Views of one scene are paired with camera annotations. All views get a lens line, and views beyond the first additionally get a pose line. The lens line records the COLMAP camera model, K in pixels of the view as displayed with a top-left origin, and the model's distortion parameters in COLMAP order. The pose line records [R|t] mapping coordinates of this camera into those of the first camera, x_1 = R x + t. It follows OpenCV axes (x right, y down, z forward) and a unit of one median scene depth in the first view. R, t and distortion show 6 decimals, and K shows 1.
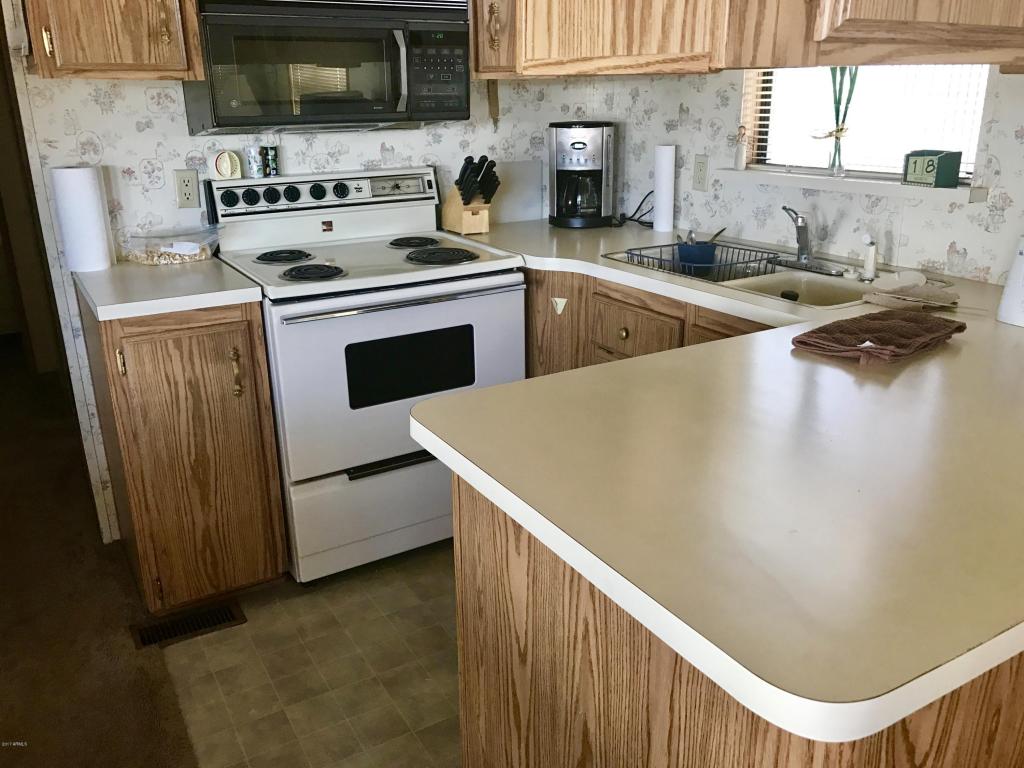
lens RADIAL K [[835.1, 0, 514.1], [0, 835.1, 375.7], [0, 0, 1]] dist [0.034482, -0.048054]
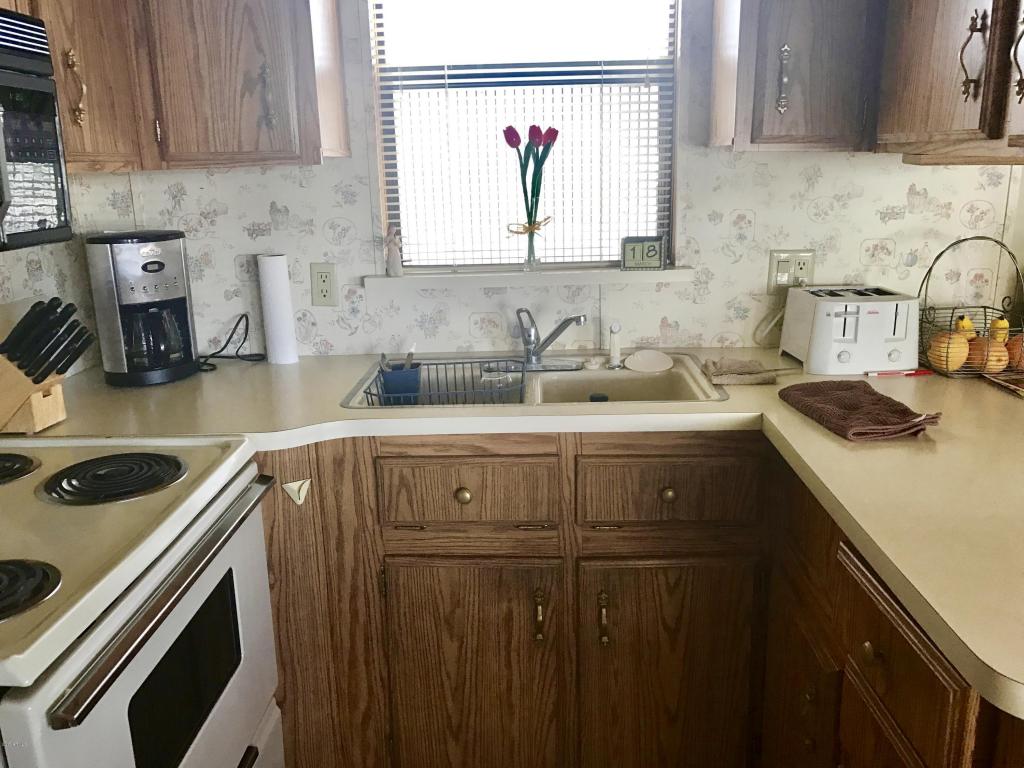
lens RADIAL K [[835.1, 0, 513.9], [0, 835.1, 394.9], [0, 0, 1]] dist [0.034482, -0.048054]
pose [[0.538632, -0.220073, 0.813292, -0.421242], [0.285302, 0.955899, 0.069710, -0.168933], [-0.792766, 0.194486, 0.577665, 0.477109]]
